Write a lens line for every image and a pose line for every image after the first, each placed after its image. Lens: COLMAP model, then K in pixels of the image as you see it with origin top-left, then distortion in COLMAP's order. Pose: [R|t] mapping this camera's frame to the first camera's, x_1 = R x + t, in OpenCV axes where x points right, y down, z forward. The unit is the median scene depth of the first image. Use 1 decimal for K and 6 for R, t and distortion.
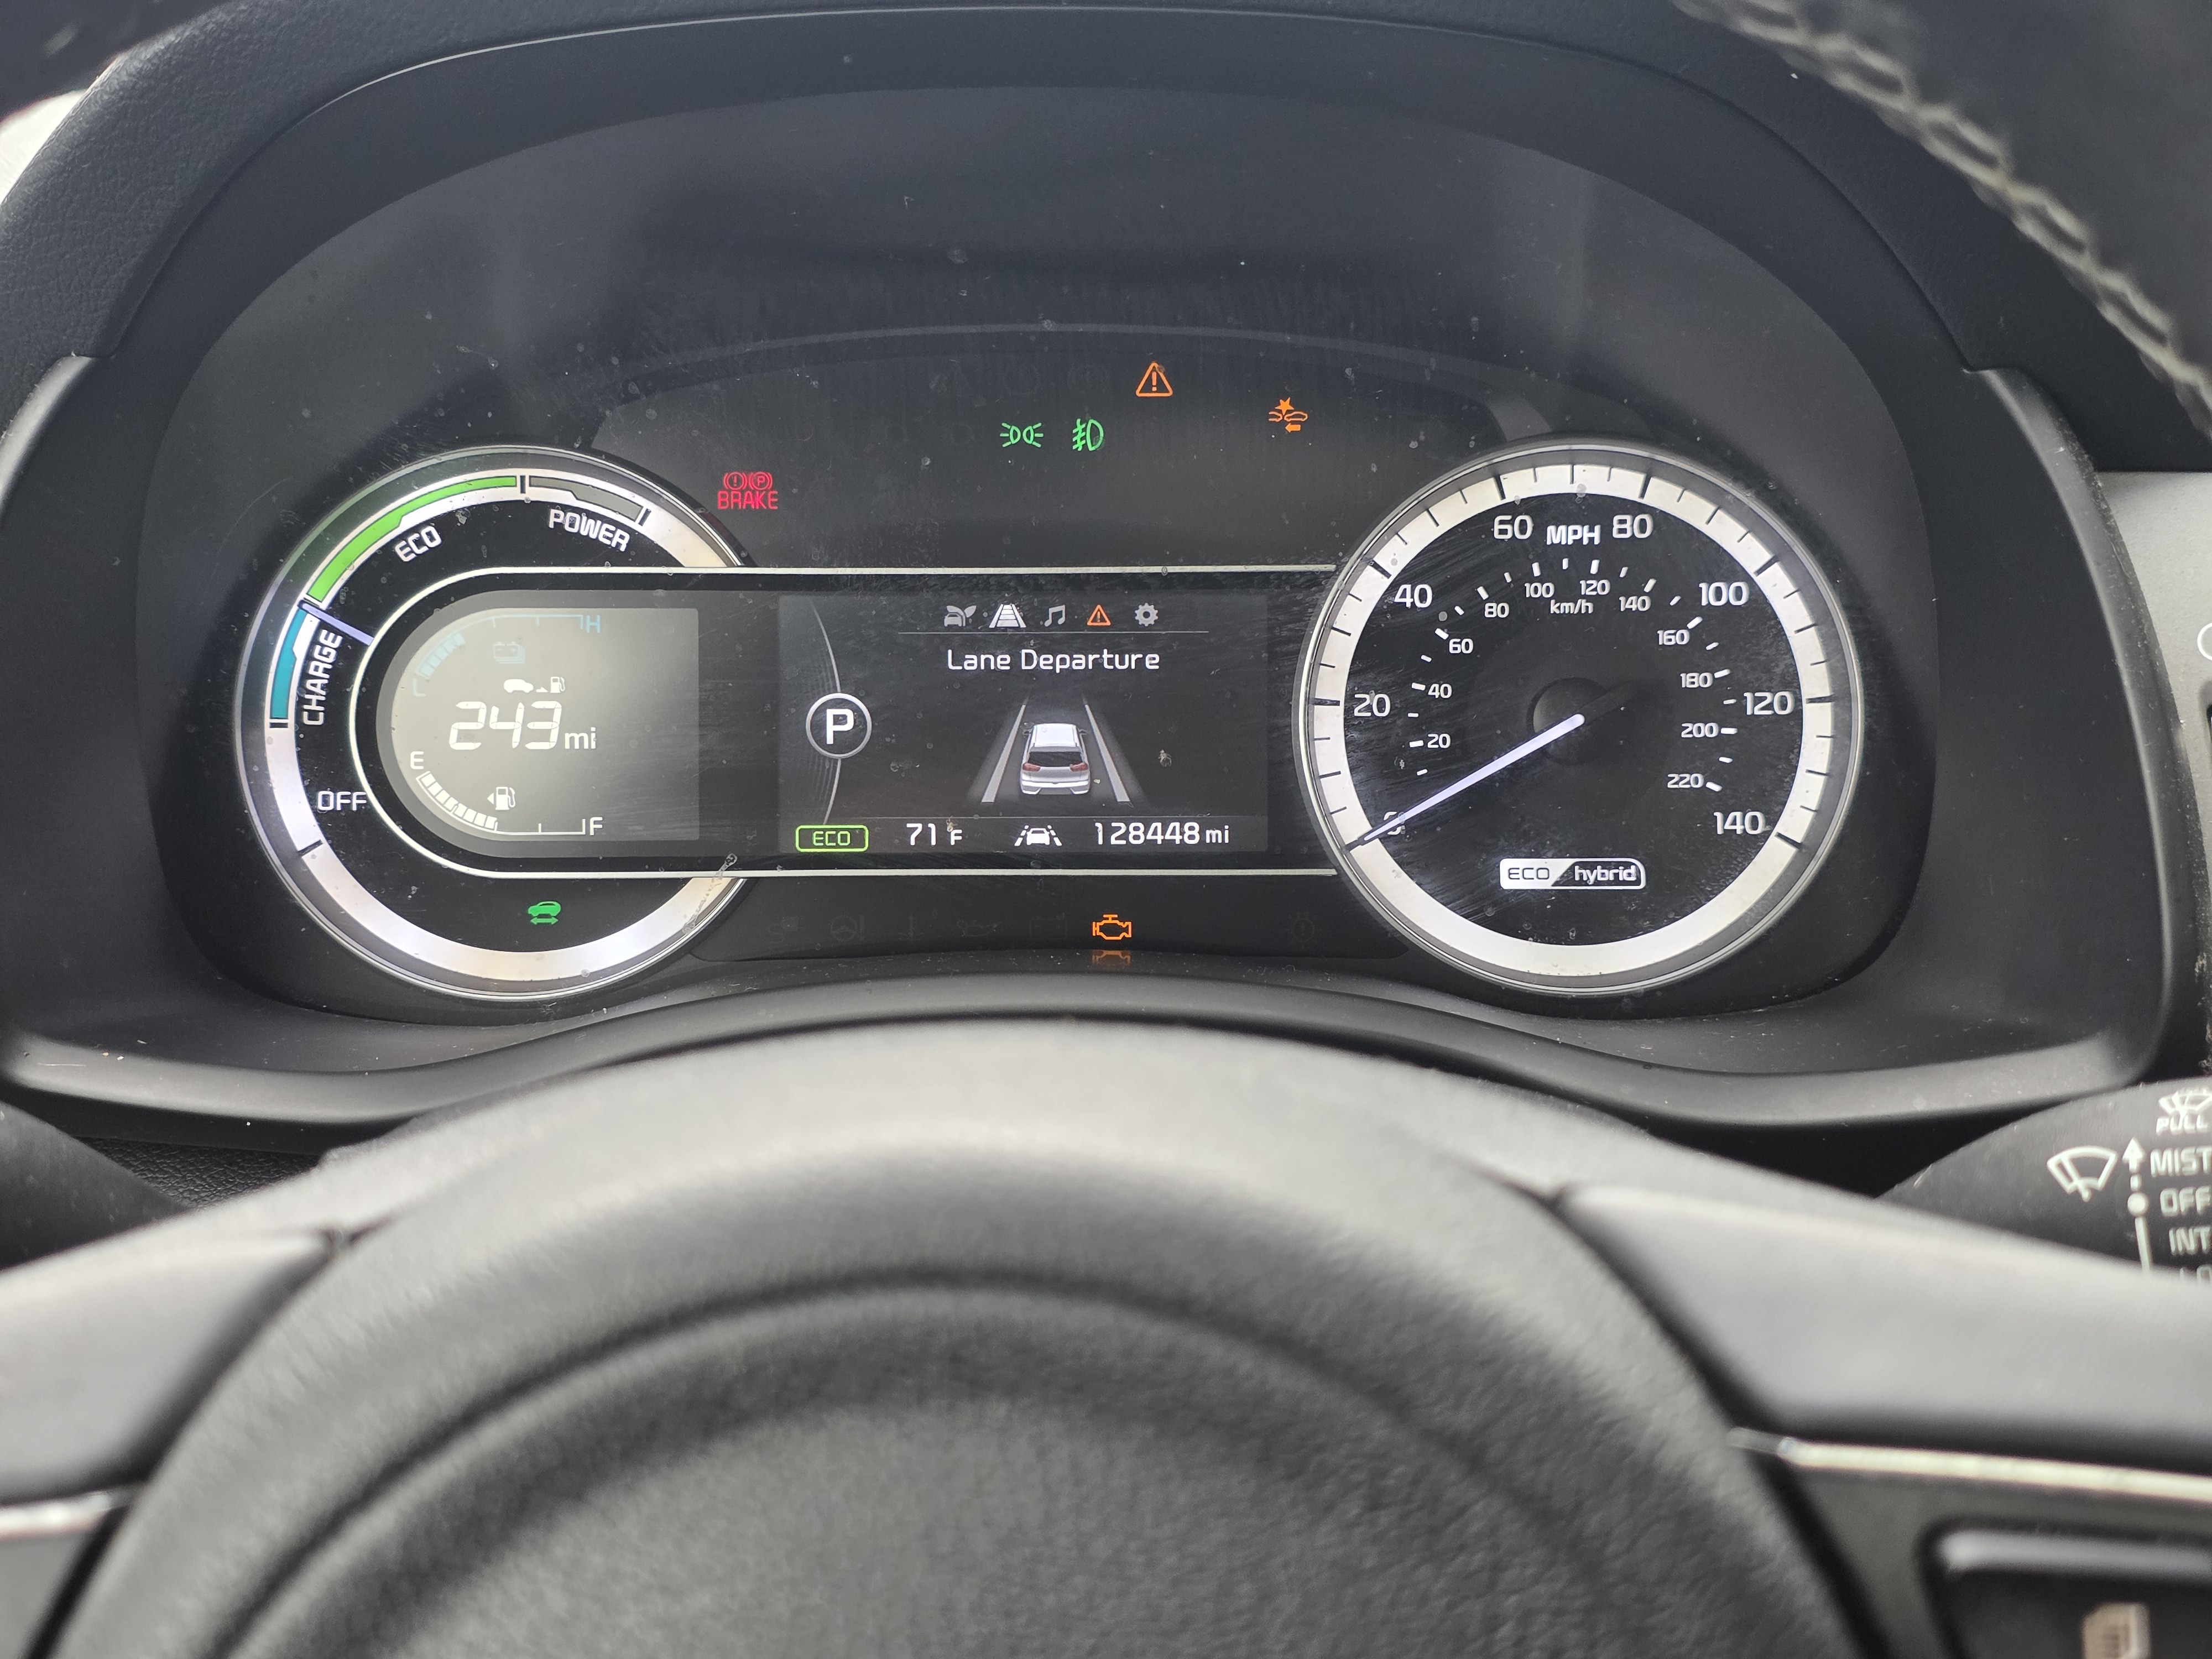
lens RADIAL K [[3044.2, 0, 1094.9], [0, 3044.2, 757.2], [0, 0, 1]] dist [0.132032, 0.000000]
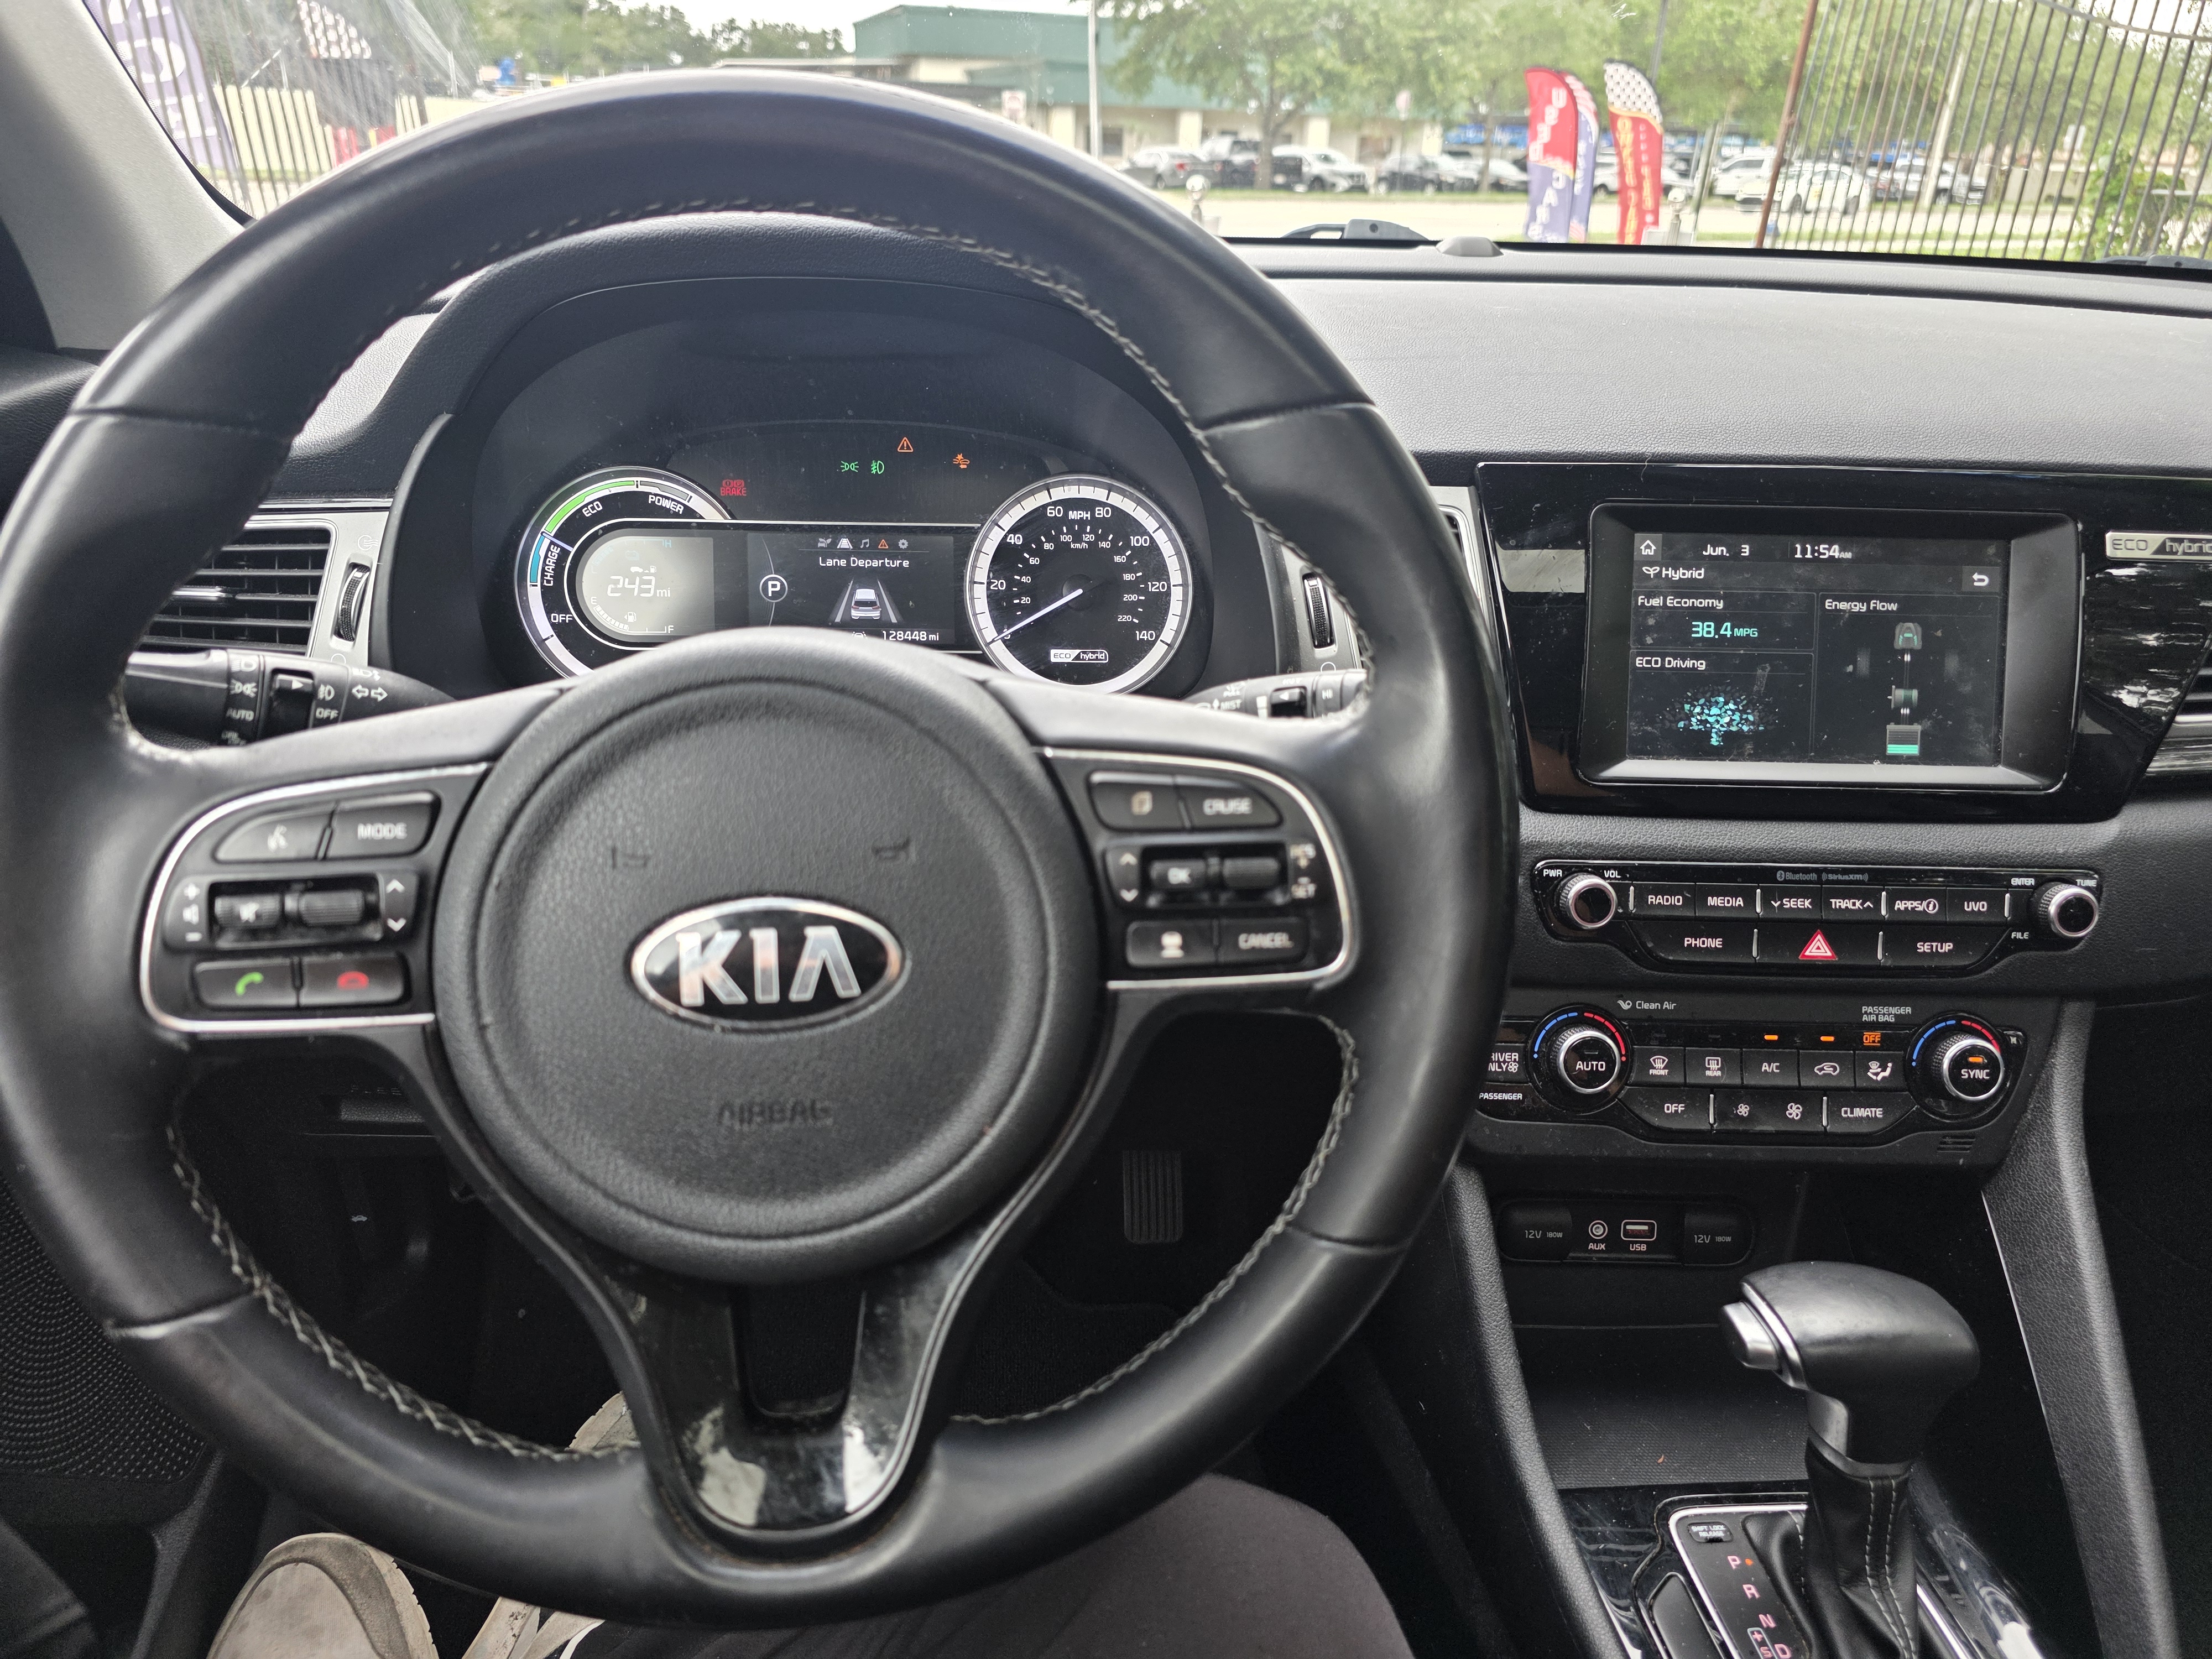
lens RADIAL K [[1493.1, 0, 1107.0], [0, 1493.1, 824.2], [0, 0, 1]] dist [0.043434, -0.033352]
pose [[0.994406, -0.001481, 0.105616, 0.051653], [-0.007917, 0.996045, 0.088499, 0.067864], [-0.105329, -0.088840, 0.990461, -0.212258]]
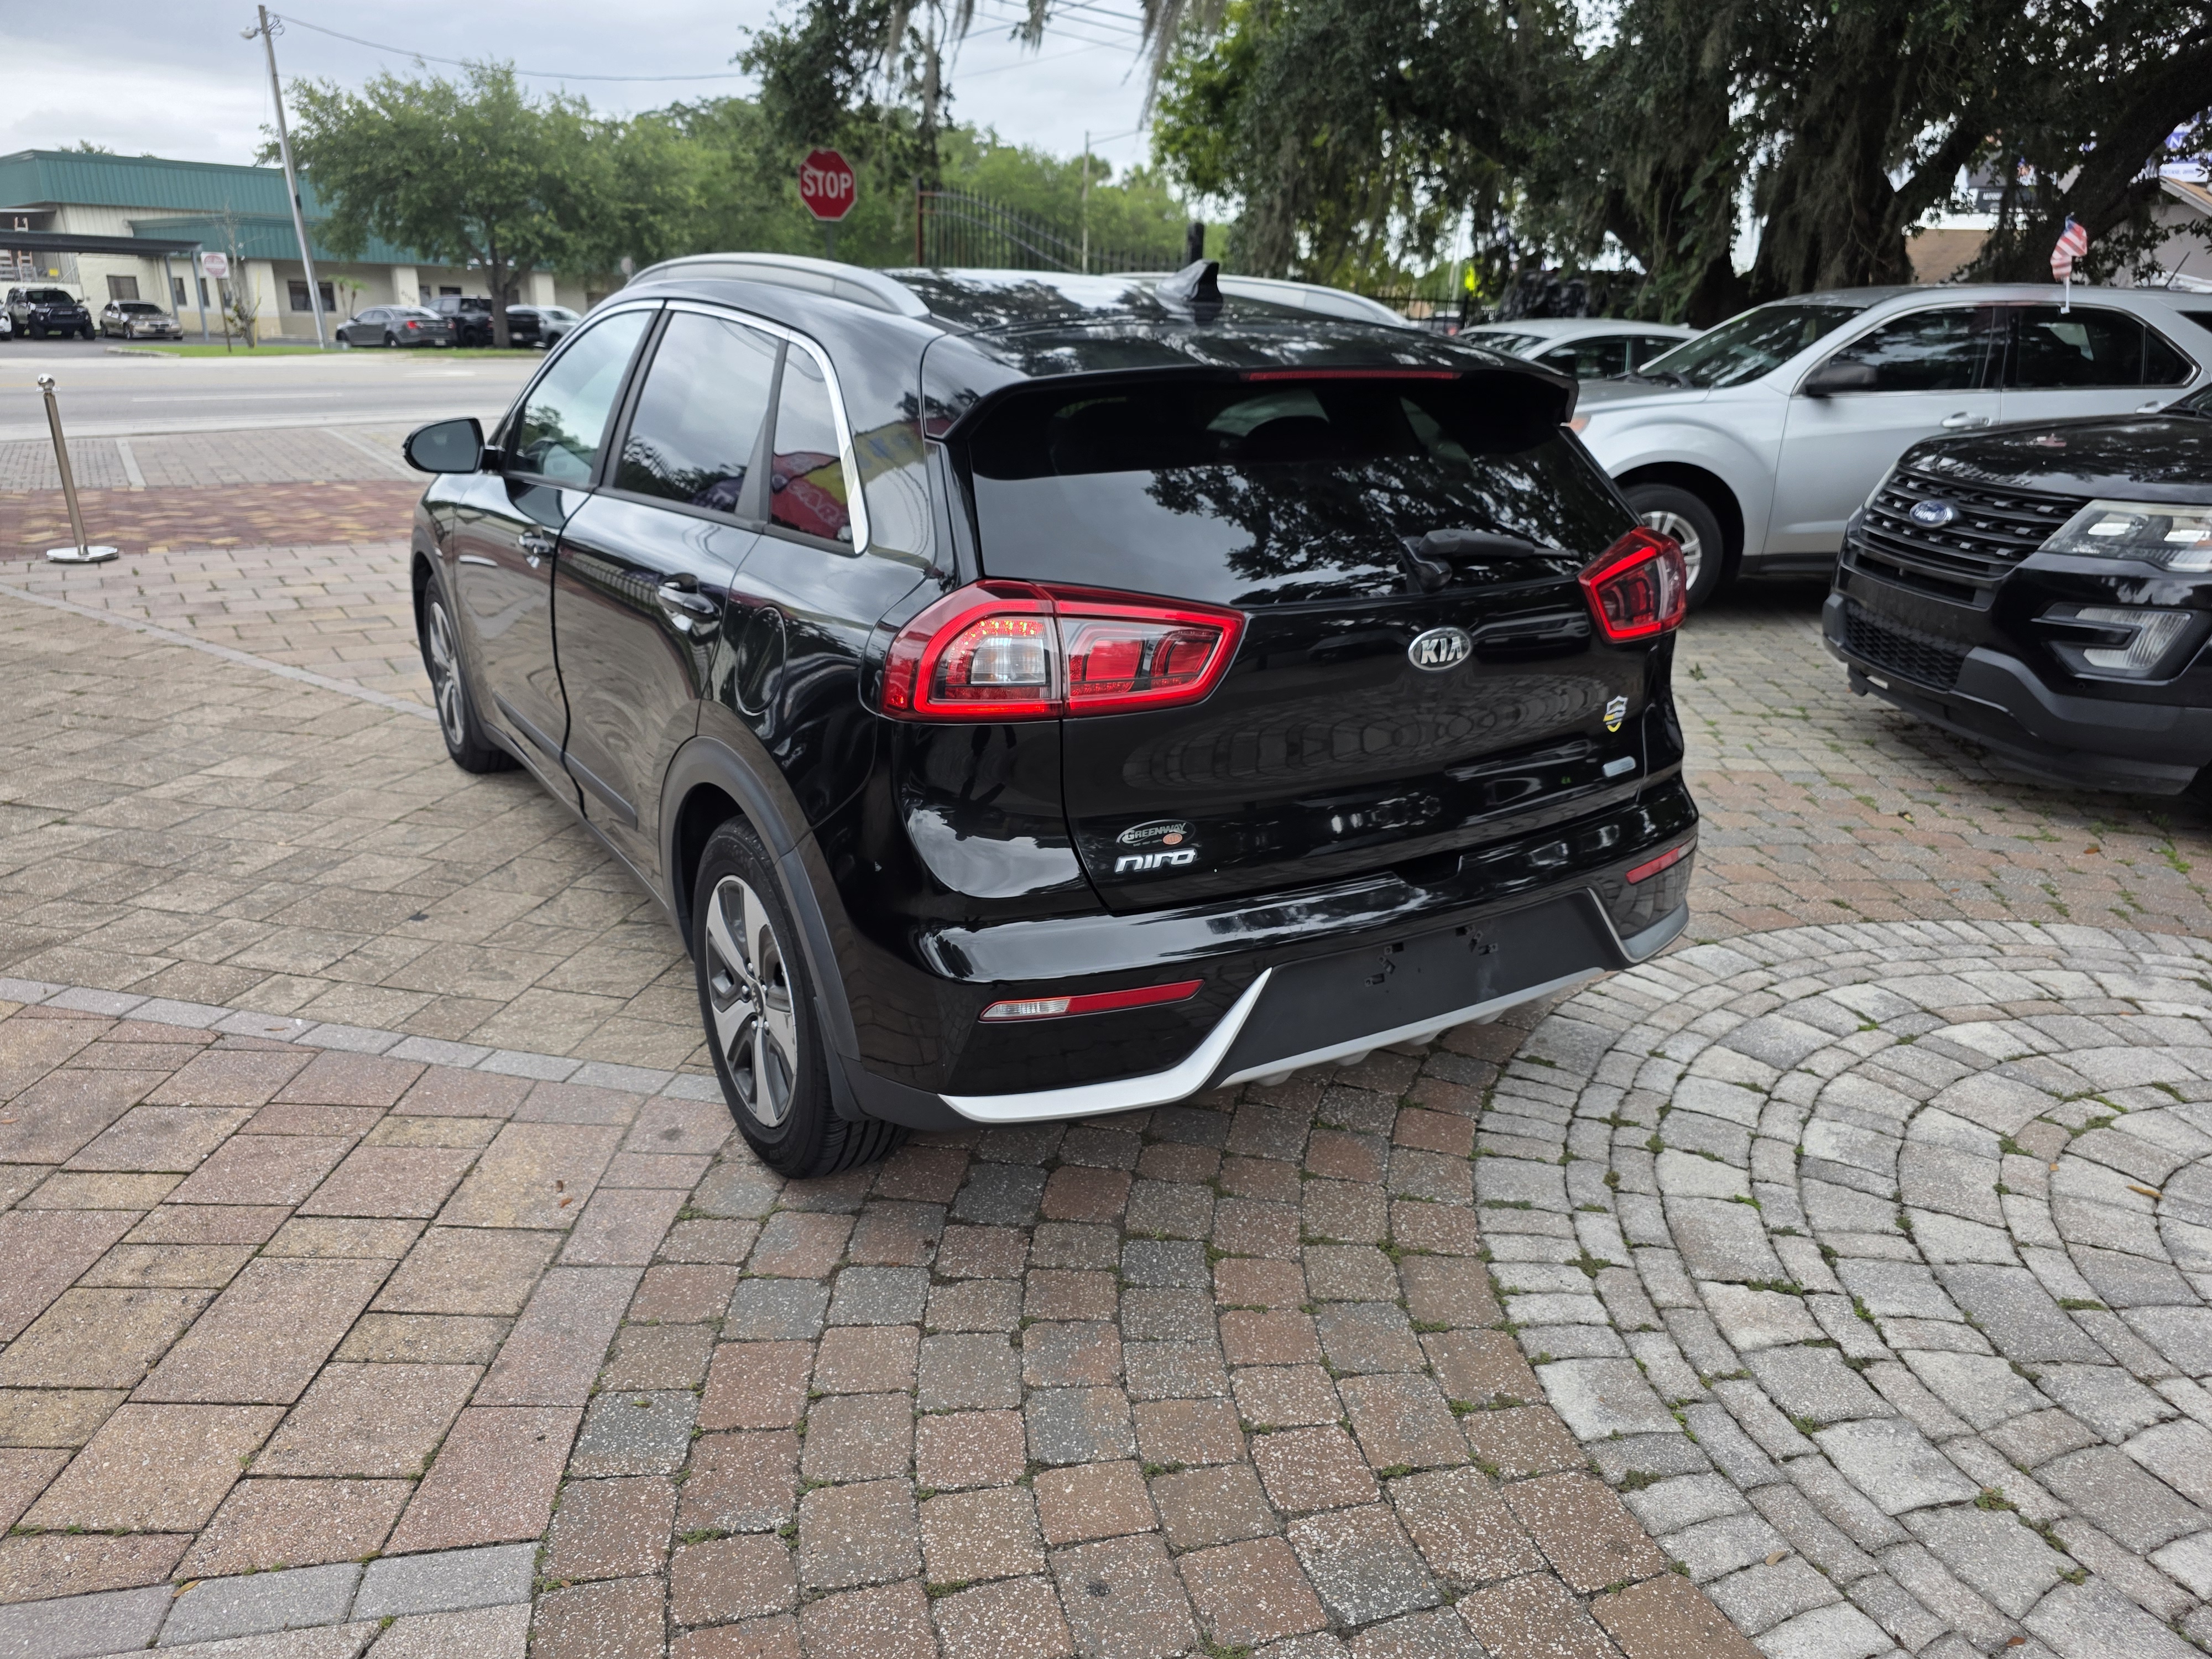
lens RADIAL K [[1493.1, 0, 1126.8], [0, 1493.1, 875.3], [0, 0, 1]] dist [0.043434, -0.033352]
pose [[0.839729, -0.157895, 0.519542, -1.971342], [0.145418, 0.987233, 0.064994, 1.646762], [-0.523171, 0.020973, 0.851969, -6.458003]]
